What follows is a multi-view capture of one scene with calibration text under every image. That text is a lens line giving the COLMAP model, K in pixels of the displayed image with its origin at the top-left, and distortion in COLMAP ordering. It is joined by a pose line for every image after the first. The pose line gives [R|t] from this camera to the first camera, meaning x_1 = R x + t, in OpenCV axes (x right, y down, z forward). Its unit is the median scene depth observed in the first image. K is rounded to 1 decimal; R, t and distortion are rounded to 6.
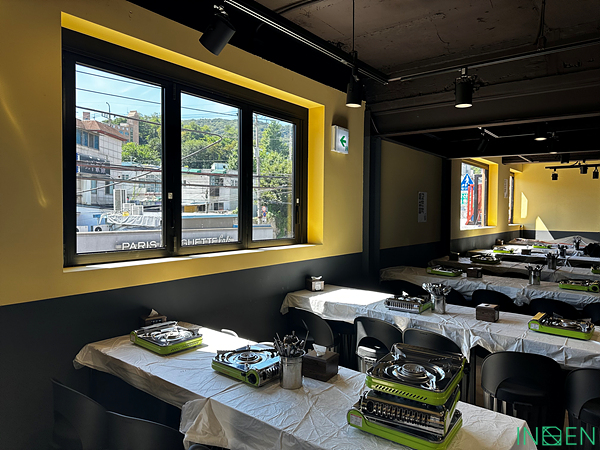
lens RADIAL K [[420.7, 0, 300.7], [0, 420.7, 222.1], [0, 0, 1]] dist [0.091912, -0.120945]
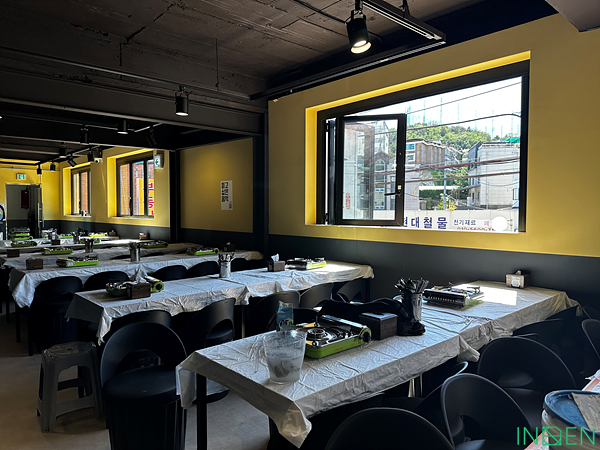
lens RADIAL K [[420.7, 0, 300.7], [0, 420.7, 222.1], [0, 0, 1]] dist [0.091912, -0.120945]
pose [[-0.160092, 0.018635, -0.986926, 1.776838], [-0.032713, 0.999172, 0.024172, -0.003687], [0.986560, 0.036155, -0.159350, 1.895783]]
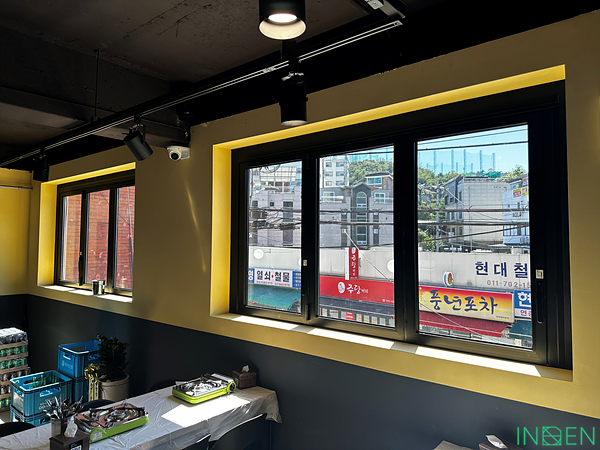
lens RADIAL K [[420.7, 0, 300.7], [0, 420.7, 222.1], [0, 0, 1]] dist [0.091912, -0.120945]
pose [[-0.035283, -0.058988, -0.997635, 0.485319], [-0.033340, 0.997770, -0.057817, -0.071417], [0.998821, 0.031221, -0.037171, 0.714232]]
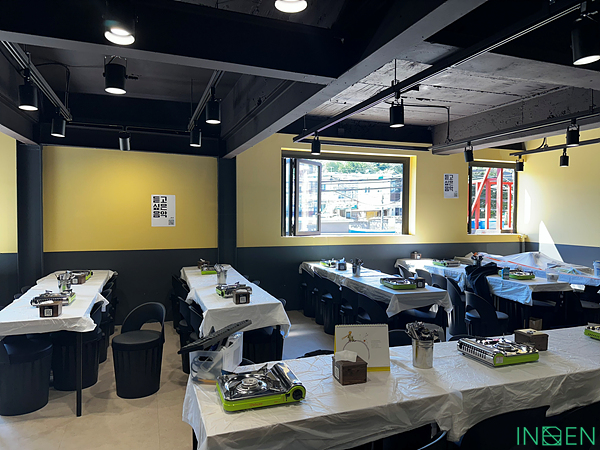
lens RADIAL K [[420.7, 0, 300.7], [0, 420.7, 222.1], [0, 0, 1]] dist [0.091912, -0.120945]
pose [[0.854125, 0.008331, -0.520001, 1.489670], [-0.015131, 0.999846, -0.008834, -0.009179], [0.519848, 0.015413, 0.854120, 0.483944]]
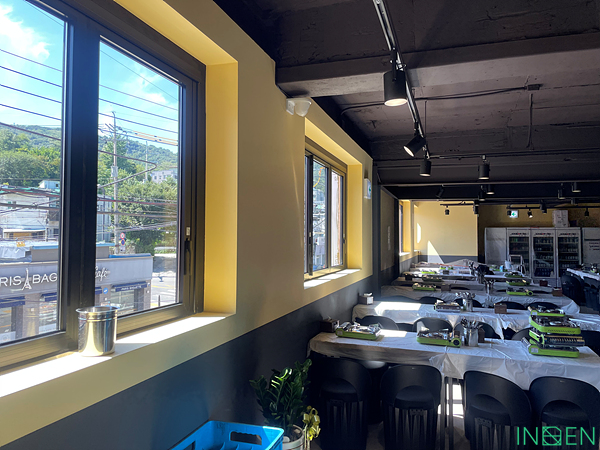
lens RADIAL K [[453.1, 0, 303.2], [0, 453.1, 220.4], [0, 0, 1]] dist [0.083160, -0.102696]
pose [[0.941884, 0.008607, 0.335828, -0.573753], [0.012448, 0.998091, -0.060492, -0.014232], [-0.335708, 0.061157, 0.939979, -0.259296]]
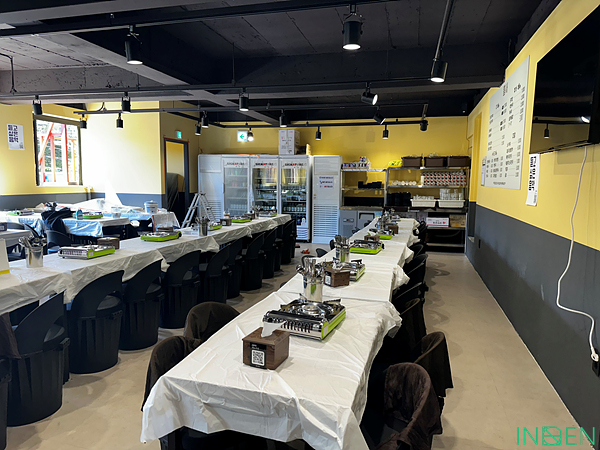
lens RADIAL K [[420.7, 0, 300.7], [0, 420.7, 222.1], [0, 0, 1]] dist [0.091912, -0.120945]
pose [[0.918596, -0.034699, 0.393673, 1.474414], [0.004076, 0.996917, 0.078358, 0.030845], [-0.395178, -0.070375, 0.915905, 0.216741]]
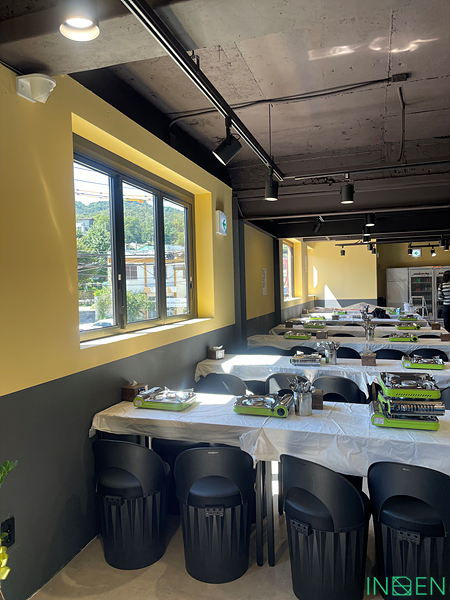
lens RADIAL K [[453.1, 0, 222.1], [0, 453.1, 296.2], [0, 0, 1]] dist [0.083160, -0.102696]
pose [[0.939816, -0.040540, 0.339268, -0.319444], [0.043710, 0.999043, -0.001703, -0.000767], [-0.338874, 0.016430, 0.940688, -0.122791]]
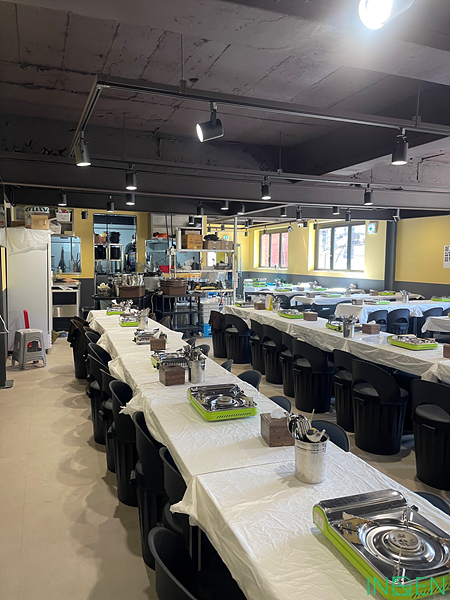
lens RADIAL K [[453.1, 0, 222.1], [0, 453.1, 296.2], [0, 0, 1]] dist [0.083160, -0.102696]
pose [[-0.506303, 0.057089, -0.860464, 2.637563], [-0.039544, 0.995220, 0.089297, -0.019140], [0.861449, 0.079238, -0.501625, 1.575055]]
